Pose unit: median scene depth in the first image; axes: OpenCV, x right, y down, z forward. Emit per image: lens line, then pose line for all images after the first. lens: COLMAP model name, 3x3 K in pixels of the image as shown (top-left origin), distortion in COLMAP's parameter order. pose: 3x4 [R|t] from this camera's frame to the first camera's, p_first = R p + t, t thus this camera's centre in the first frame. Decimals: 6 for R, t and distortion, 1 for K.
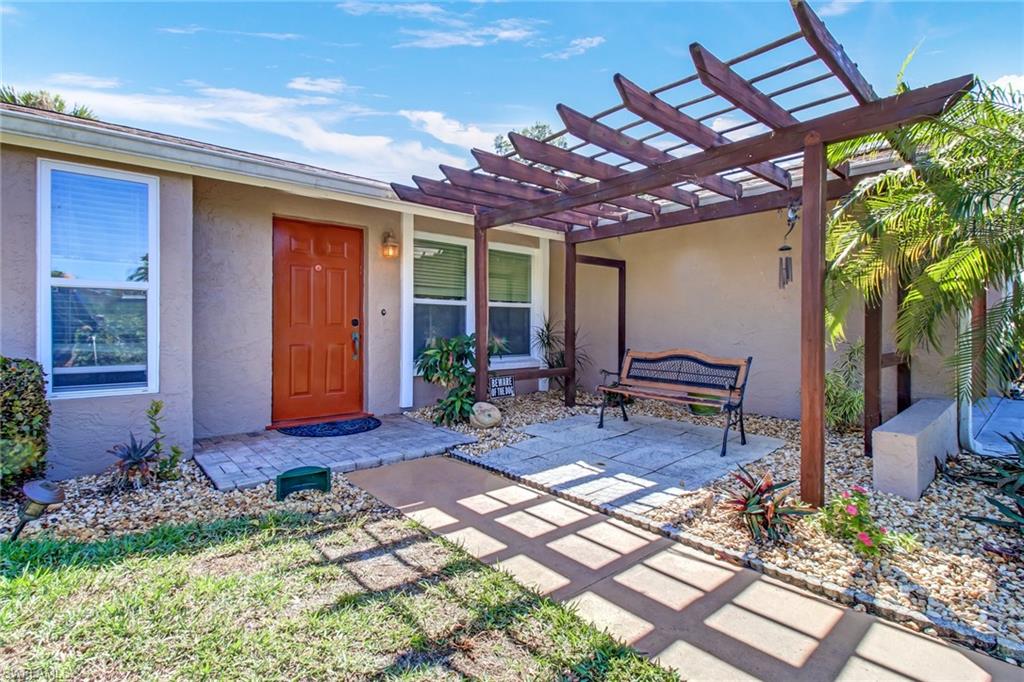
lens RADIAL K [[484.8, 0, 508.1], [0, 484.8, 336.5], [0, 0, 1]] dist [-0.012358, -0.006164]
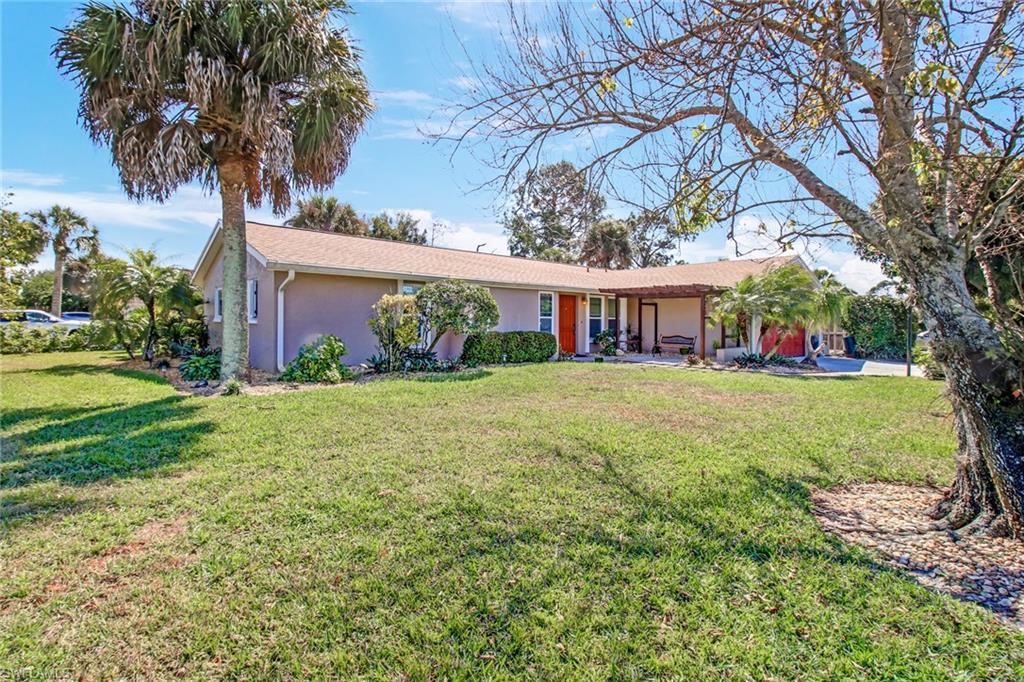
lens RADIAL K [[484.8, 0, 505.4], [0, 484.8, 329.5], [0, 0, 1]] dist [-0.012358, -0.006164]
pose [[0.999383, 0.003231, 0.034968, -0.870043], [-0.003191, 0.999994, -0.001202, 0.003980], [-0.034972, 0.001090, 0.999388, -2.113399]]
